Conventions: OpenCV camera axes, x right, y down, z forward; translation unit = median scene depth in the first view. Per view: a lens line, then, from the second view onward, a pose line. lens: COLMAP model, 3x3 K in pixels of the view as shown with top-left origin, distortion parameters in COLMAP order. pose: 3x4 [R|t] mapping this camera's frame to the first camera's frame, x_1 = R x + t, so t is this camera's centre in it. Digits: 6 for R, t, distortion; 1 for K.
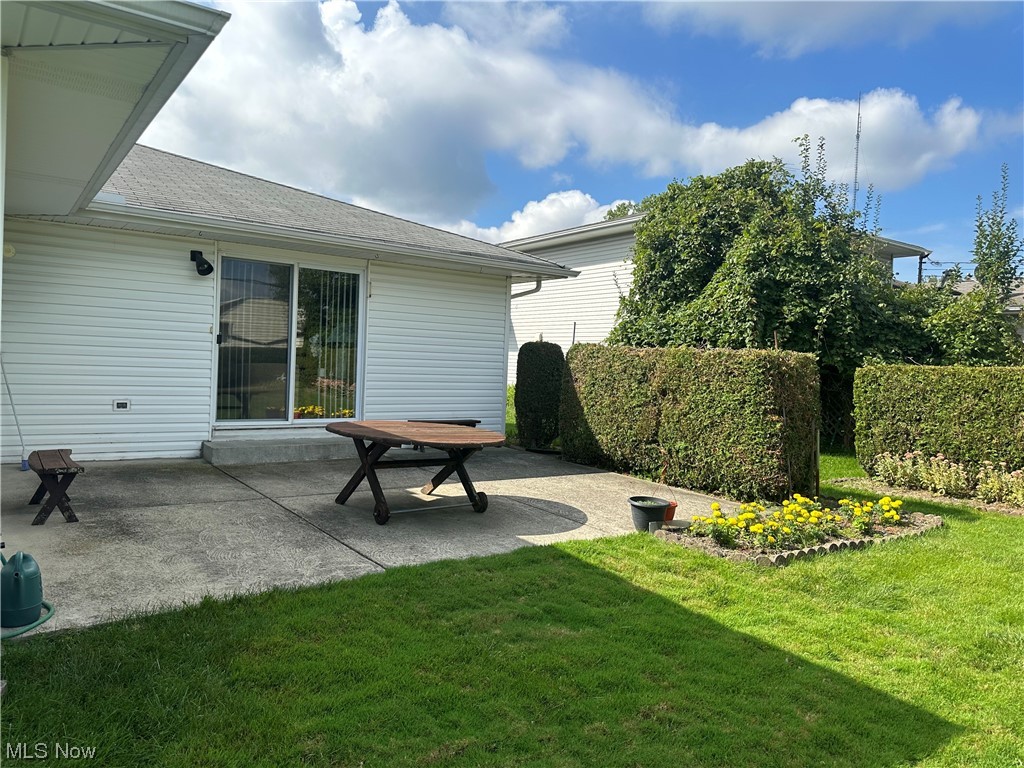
lens RADIAL K [[712.8, 0, 506.3], [0, 712.8, 383.5], [0, 0, 1]] dist [0.035342, -0.056114]
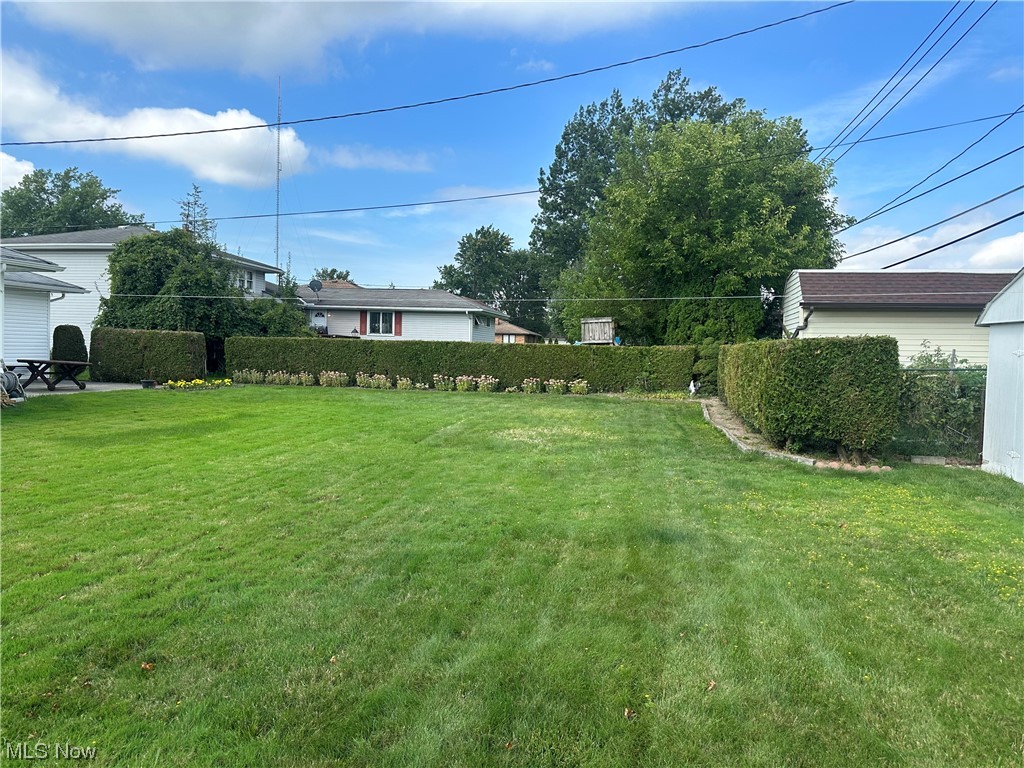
lens RADIAL K [[712.8, 0, 505.5], [0, 712.8, 386.7], [0, 0, 1]] dist [0.035342, -0.056114]
pose [[0.733314, -0.053483, 0.677783, -0.397587], [0.022711, 0.998272, 0.054201, 0.028831], [-0.679511, -0.024353, 0.733261, -1.208002]]
